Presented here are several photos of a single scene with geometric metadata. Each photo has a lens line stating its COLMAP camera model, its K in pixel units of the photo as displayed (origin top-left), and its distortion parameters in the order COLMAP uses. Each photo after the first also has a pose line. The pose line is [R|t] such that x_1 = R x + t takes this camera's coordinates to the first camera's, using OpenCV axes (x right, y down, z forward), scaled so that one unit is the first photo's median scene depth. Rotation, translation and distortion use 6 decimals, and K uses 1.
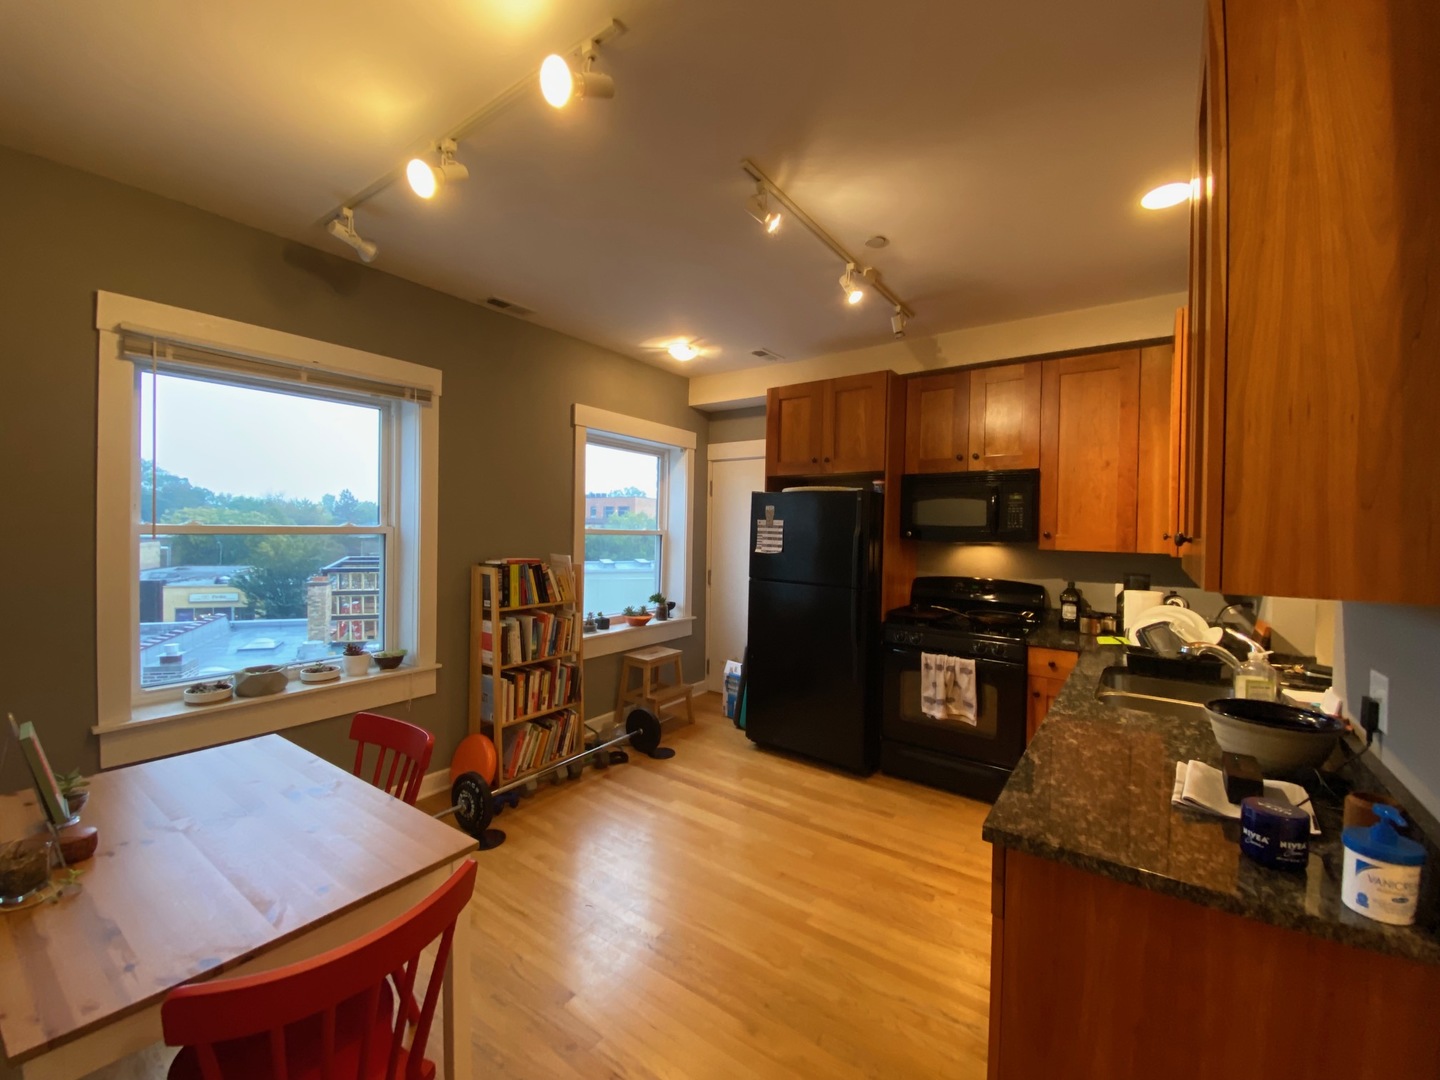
lens RADIAL K [[589.3, 0, 715.2], [0, 589.3, 536.5], [0, 0, 1]] dist [0.026069, -0.000239]
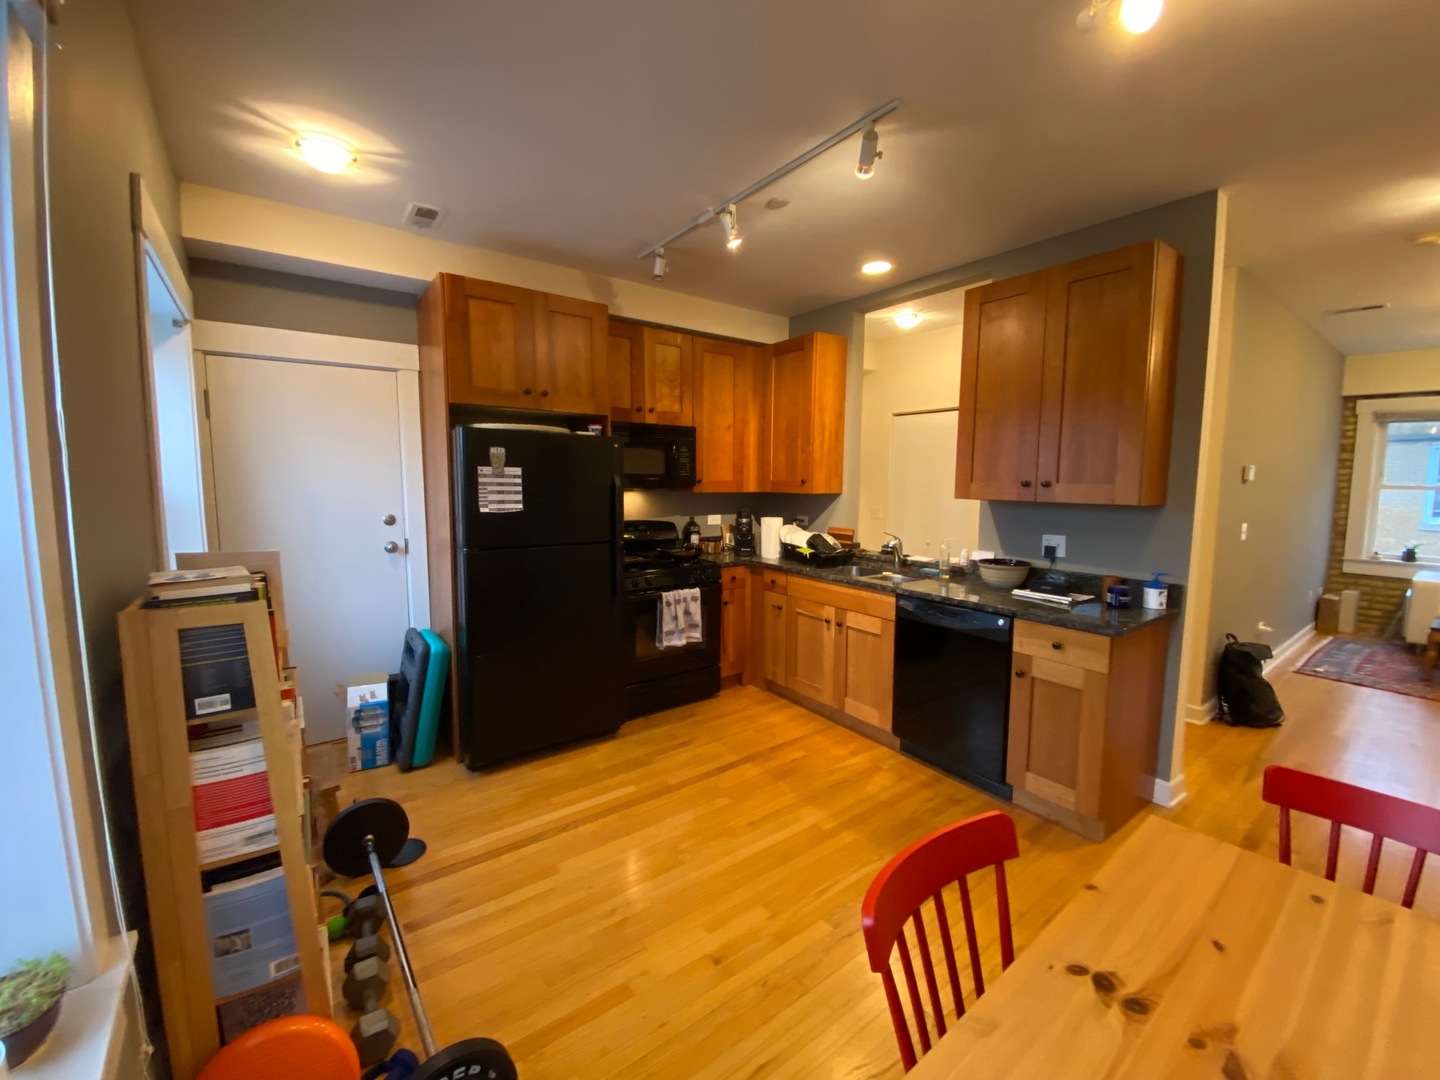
lens RADIAL K [[589.3, 0, 712.6], [0, 589.3, 534.2], [0, 0, 1]] dist [0.026069, -0.000239]
pose [[0.287868, -0.107461, 0.951622, -0.618366], [0.016849, 0.994099, 0.107161, -0.022034], [-0.957522, -0.014815, 0.287980, 0.594119]]
